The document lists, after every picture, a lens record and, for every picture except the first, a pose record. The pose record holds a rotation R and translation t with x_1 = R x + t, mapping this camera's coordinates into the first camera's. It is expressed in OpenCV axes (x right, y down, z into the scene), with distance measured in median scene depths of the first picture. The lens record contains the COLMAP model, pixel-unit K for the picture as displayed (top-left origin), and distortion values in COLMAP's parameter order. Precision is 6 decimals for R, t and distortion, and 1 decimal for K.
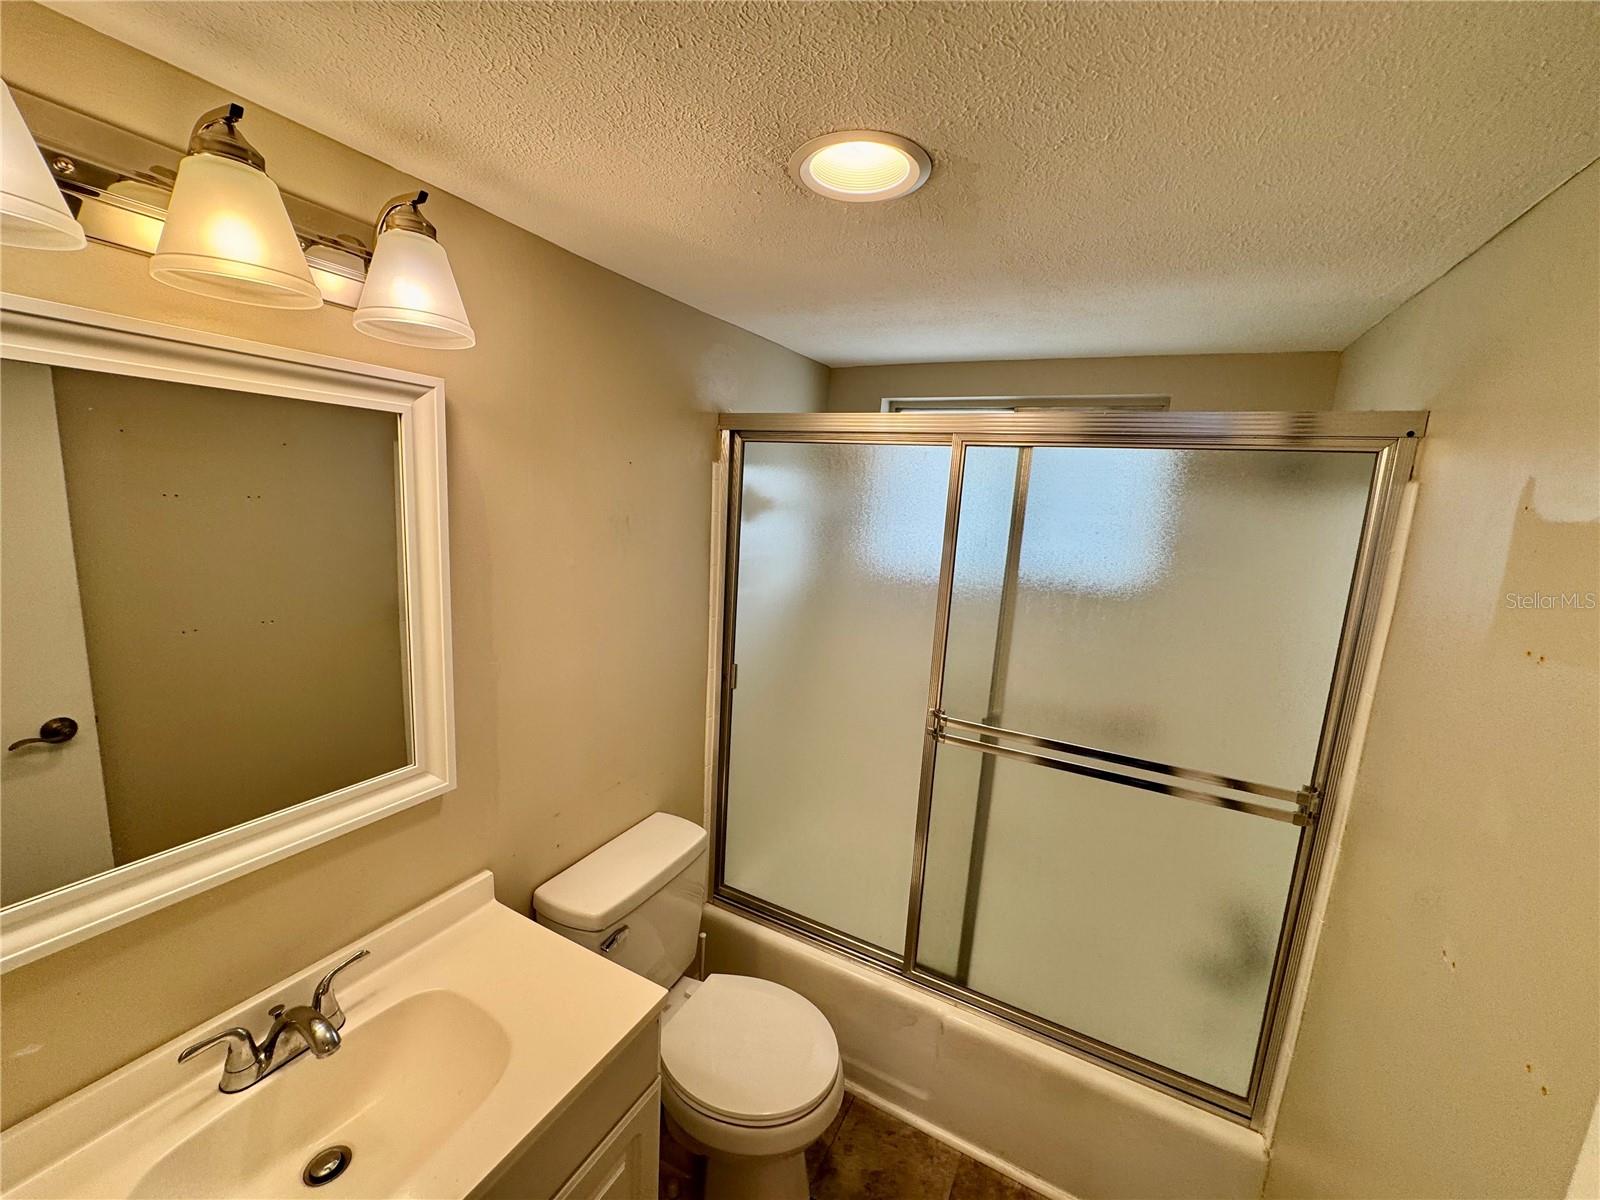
lens RADIAL K [[638.2, 0, 798.8], [0, 638.2, 599.8], [0, 0, 1]] dist [-0.001619, -0.000040]
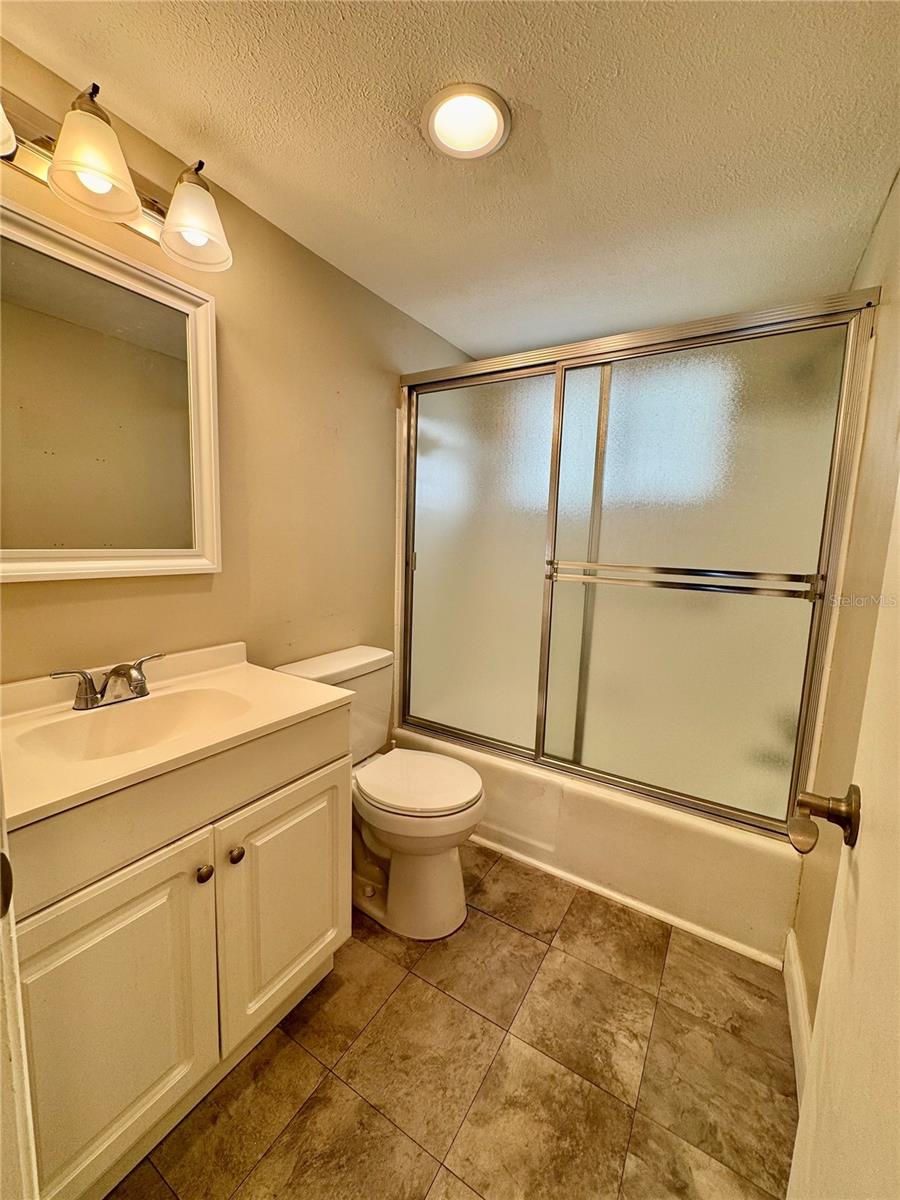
lens RADIAL K [[480.1, 0, 449.4], [0, 480.1, 598.8], [0, 0, 1]] dist [0.000674, 0.000205]
pose [[0.997069, -0.017283, -0.074534, 0.066330], [0.013814, 0.998808, -0.046811, 0.298957], [0.075255, 0.045644, 0.996119, -0.074299]]
